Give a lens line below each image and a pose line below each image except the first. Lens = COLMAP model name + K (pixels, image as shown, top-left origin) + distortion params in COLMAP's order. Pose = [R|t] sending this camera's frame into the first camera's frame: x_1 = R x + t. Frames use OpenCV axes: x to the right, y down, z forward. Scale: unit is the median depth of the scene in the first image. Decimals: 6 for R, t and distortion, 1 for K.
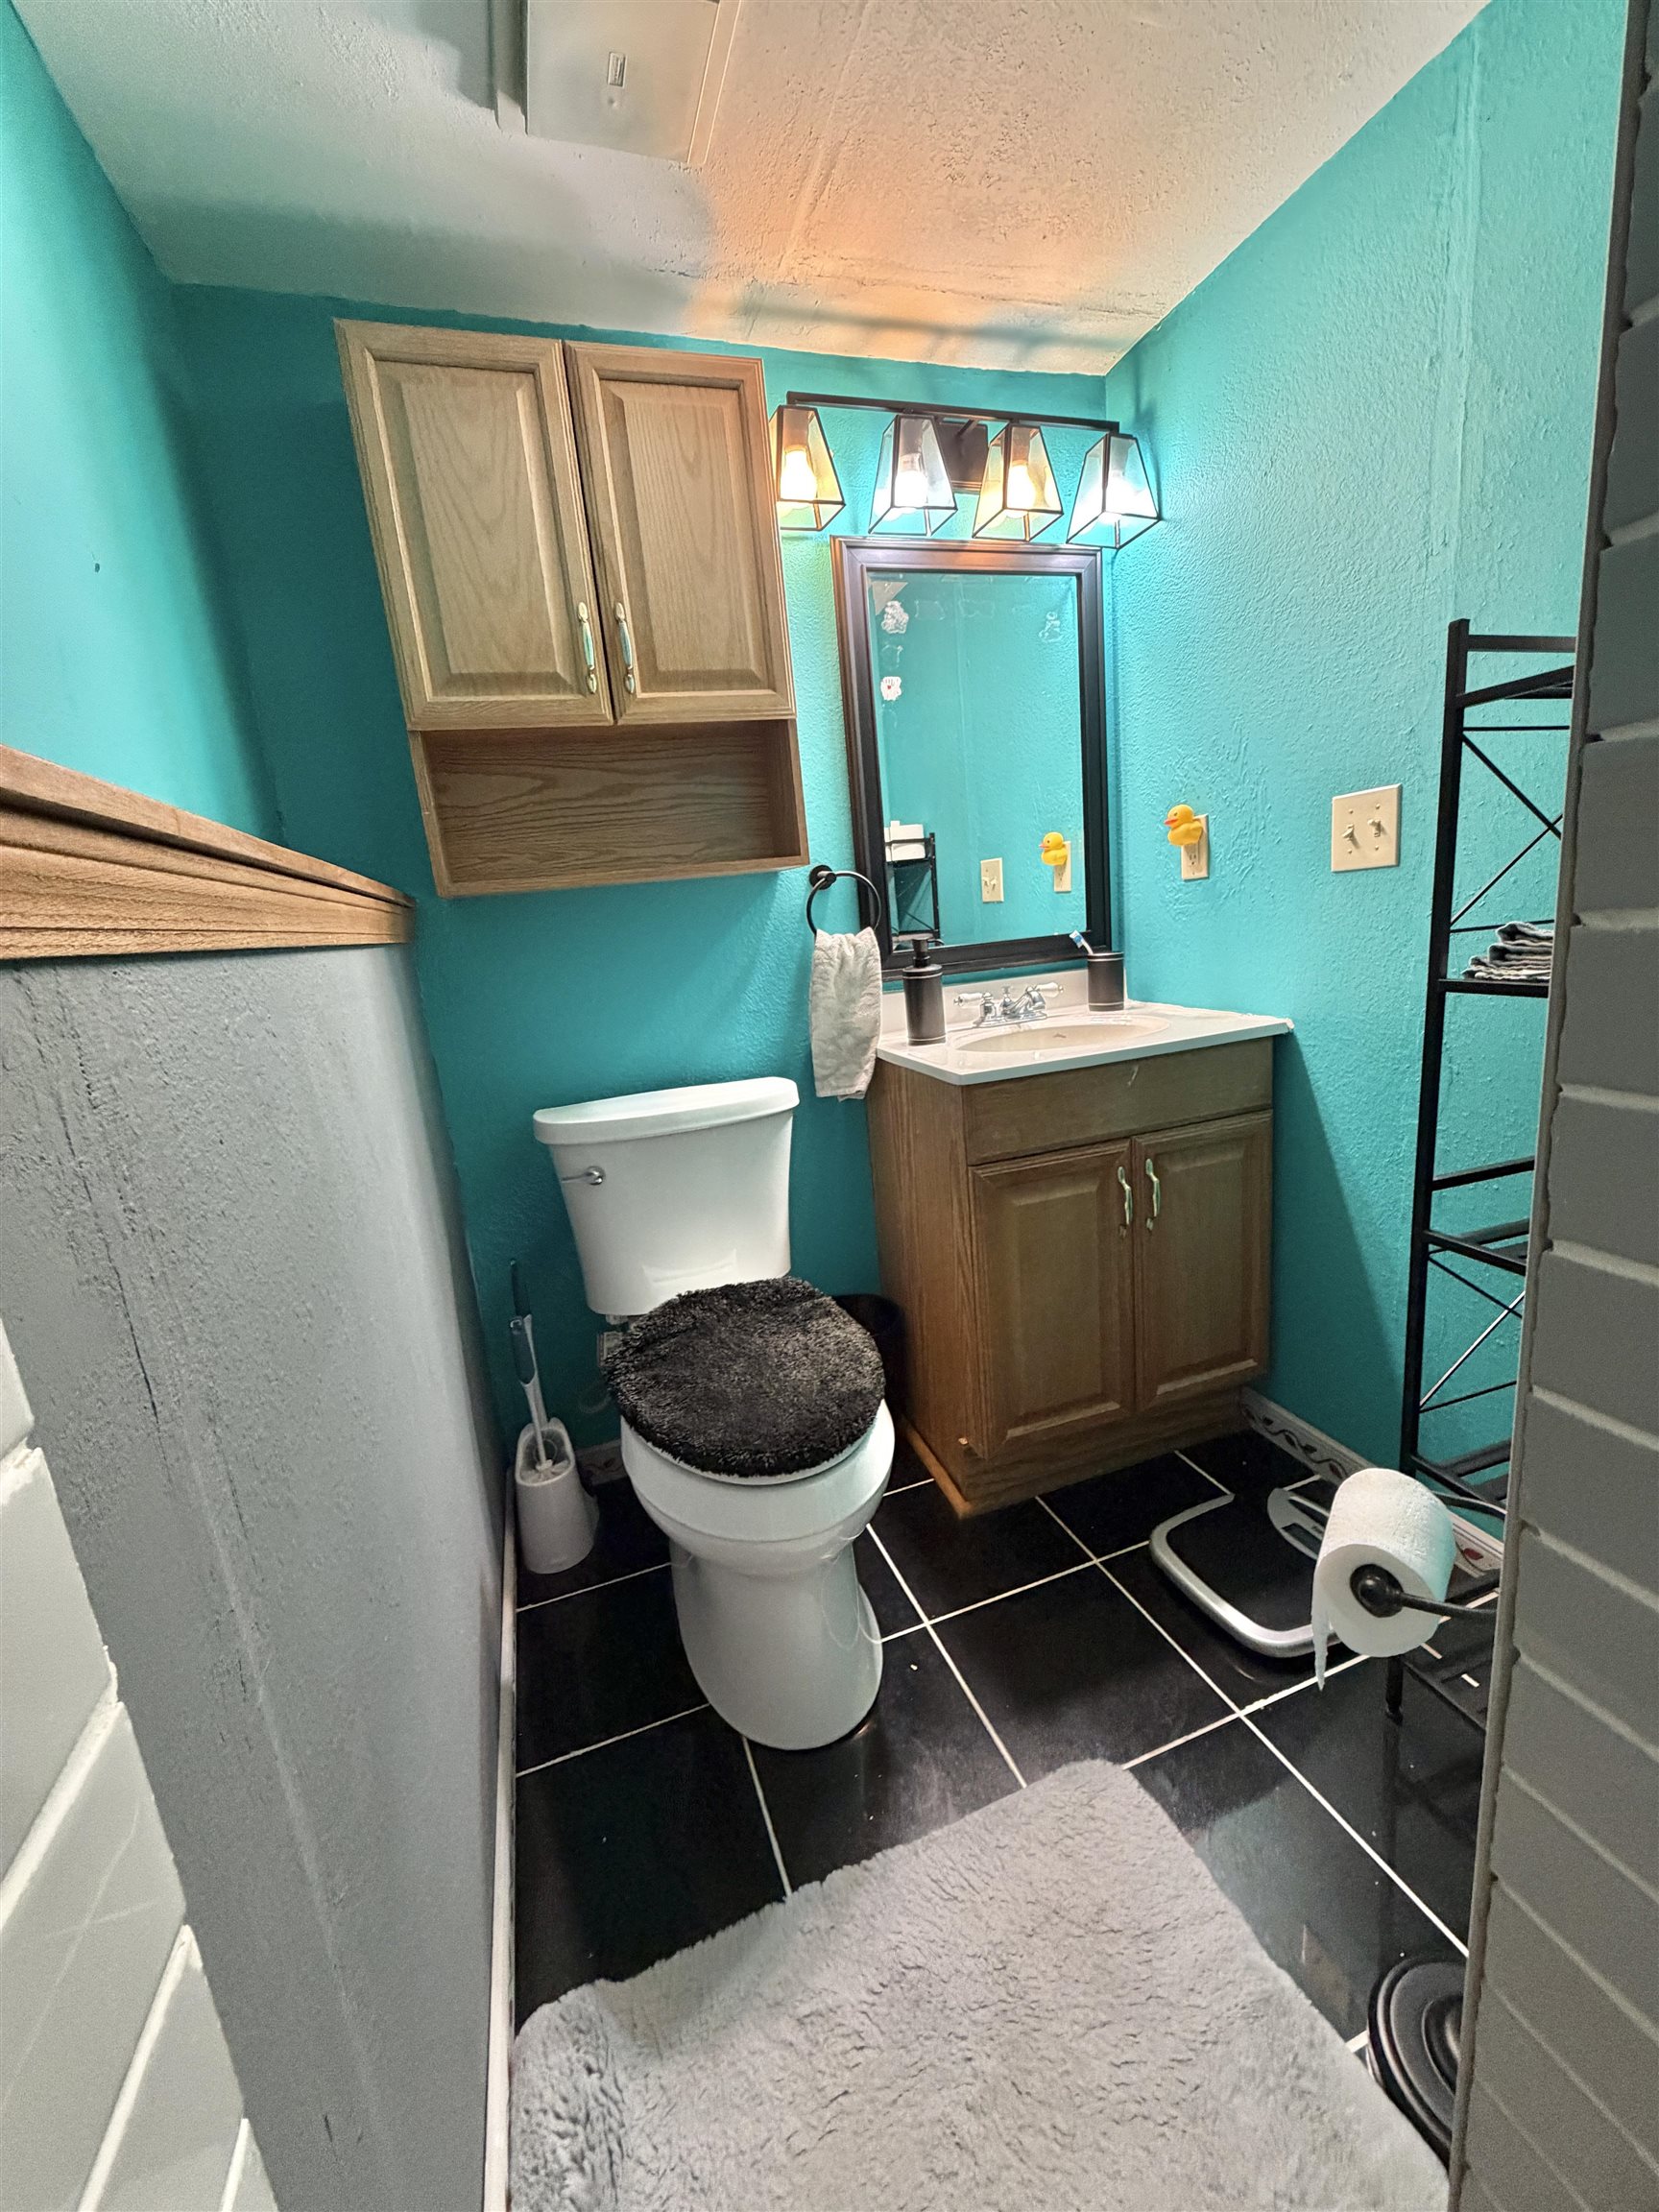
lens RADIAL K [[881.4, 0, 831.0], [0, 881.4, 1106.8], [0, 0, 1]] dist [-0.002848, -0.000114]
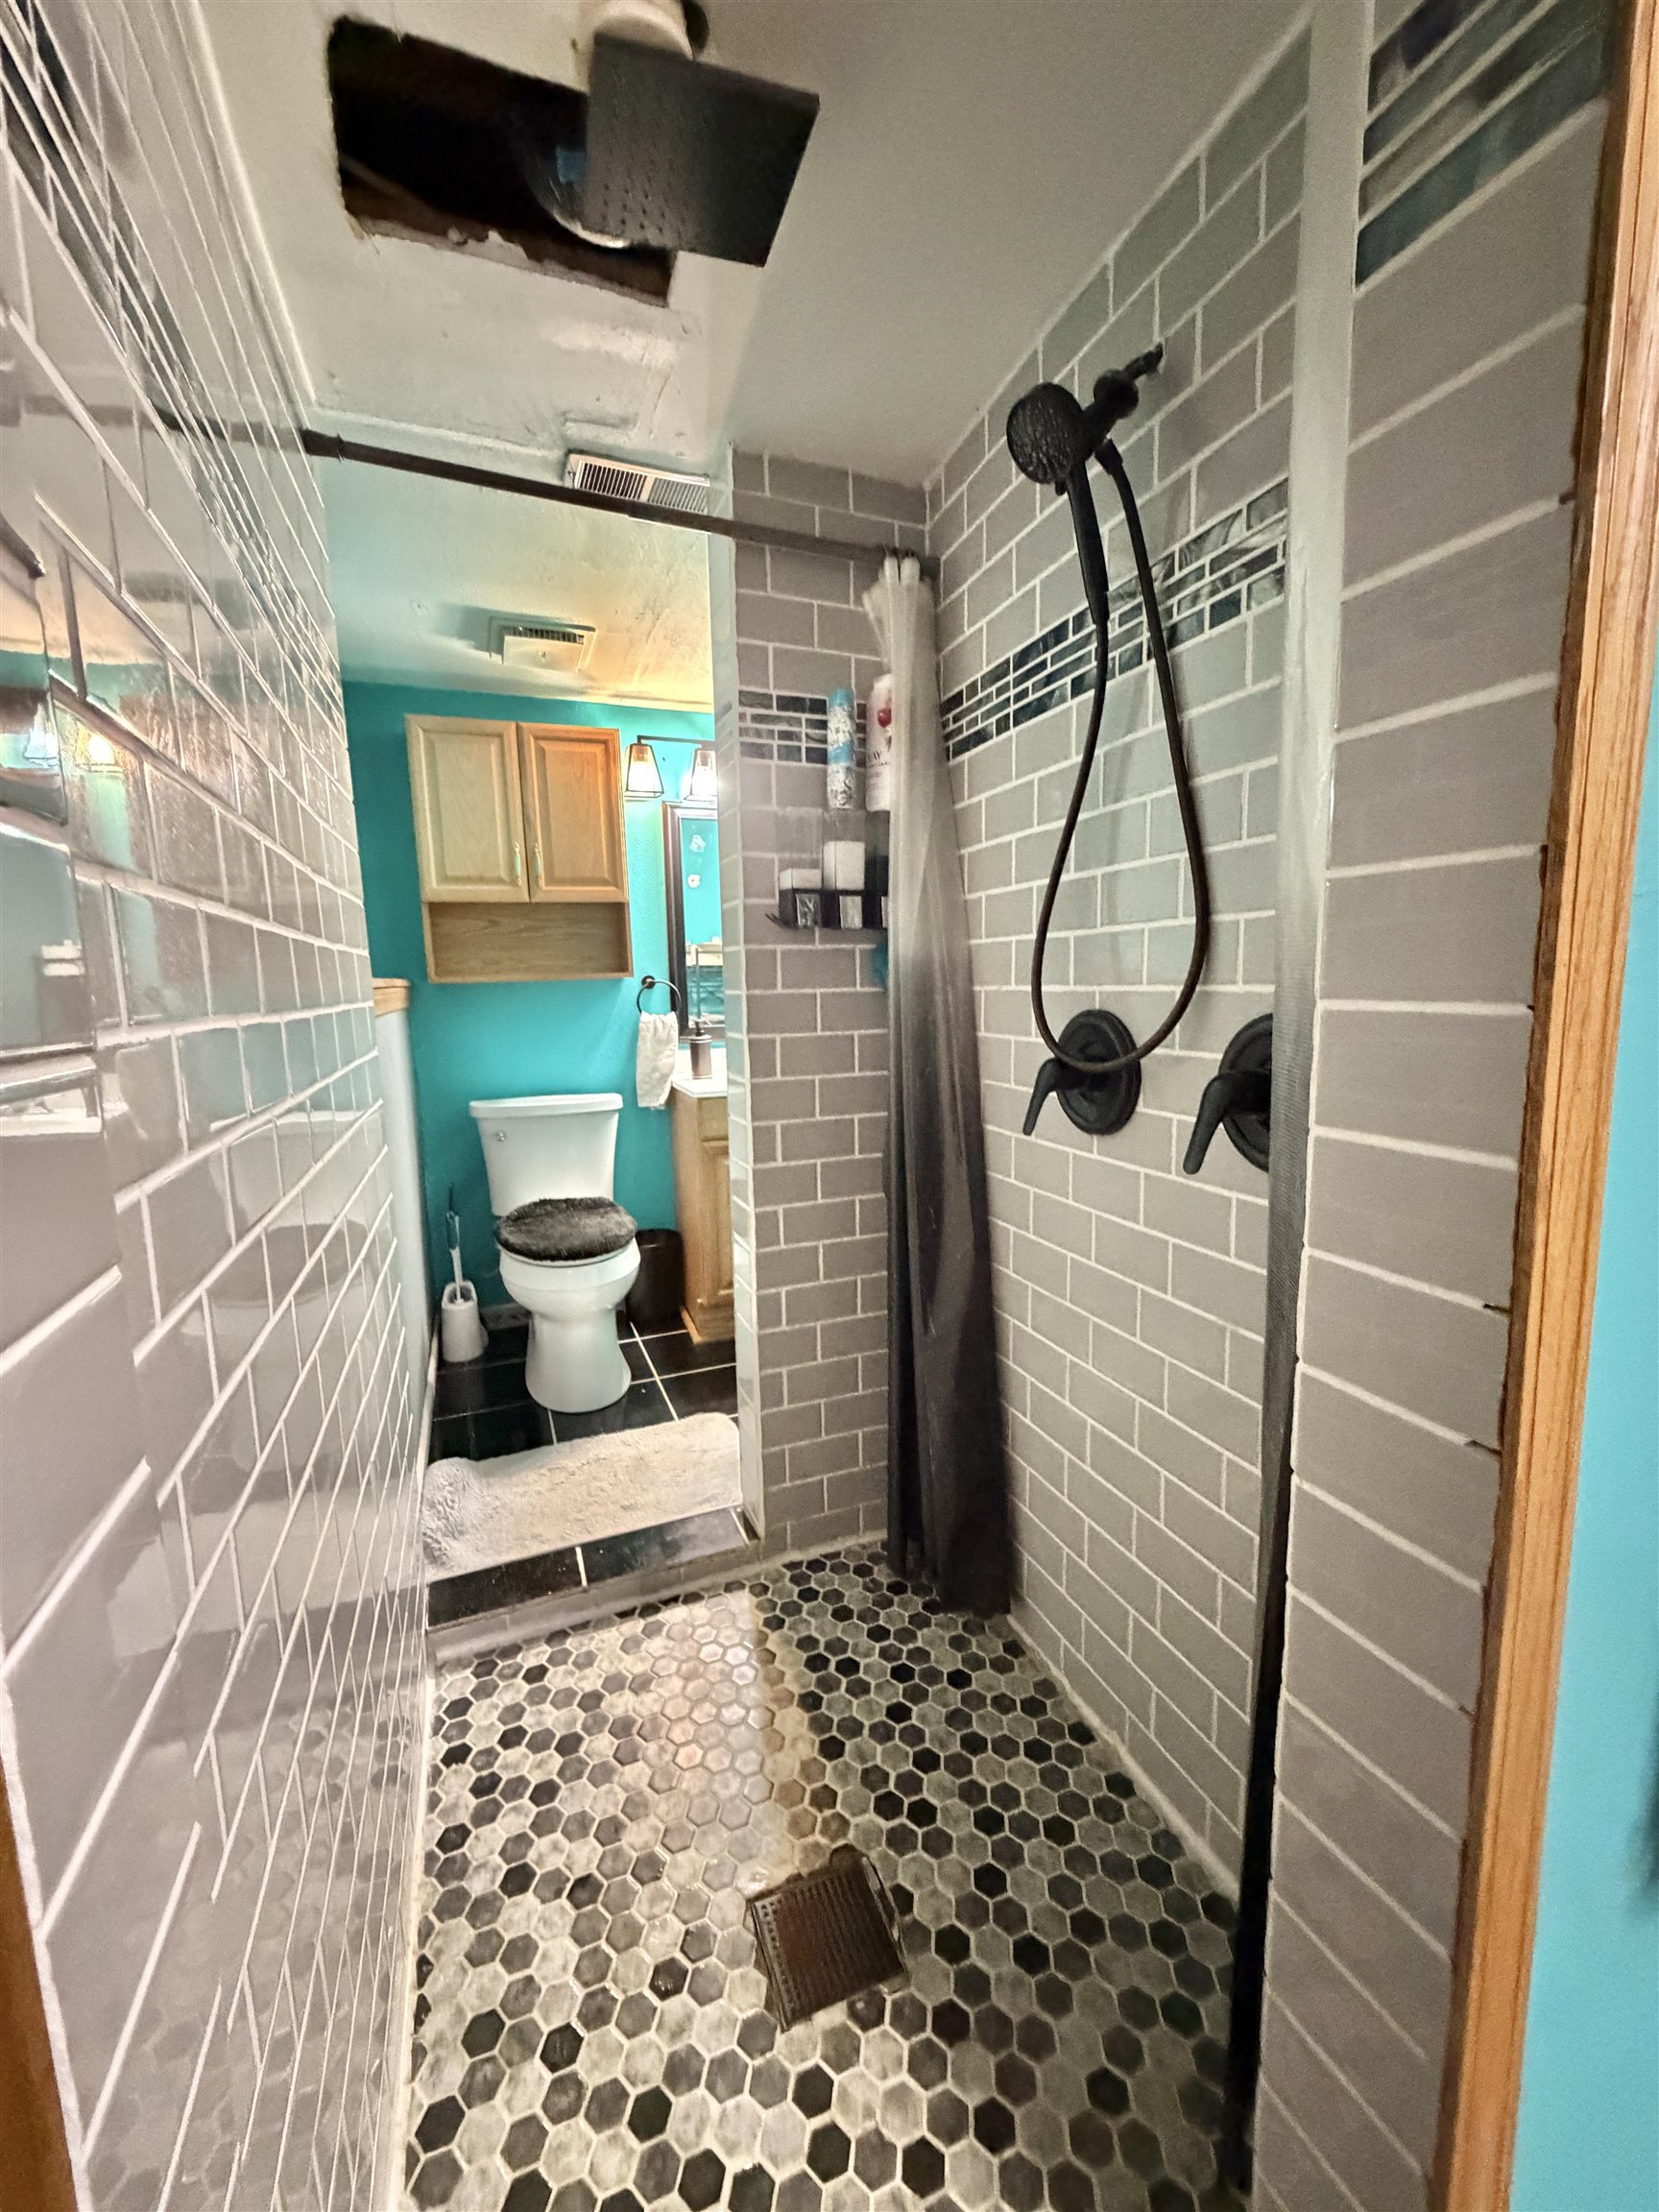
lens RADIAL K [[881.4, 0, 828.0], [0, 881.4, 1105.6], [0, 0, 1]] dist [-0.002848, -0.000114]
pose [[0.997077, 0.058265, 0.049428, 0.325018], [-0.054288, 0.995451, -0.078294, 0.122480], [-0.053765, 0.075382, 0.995704, -0.892605]]
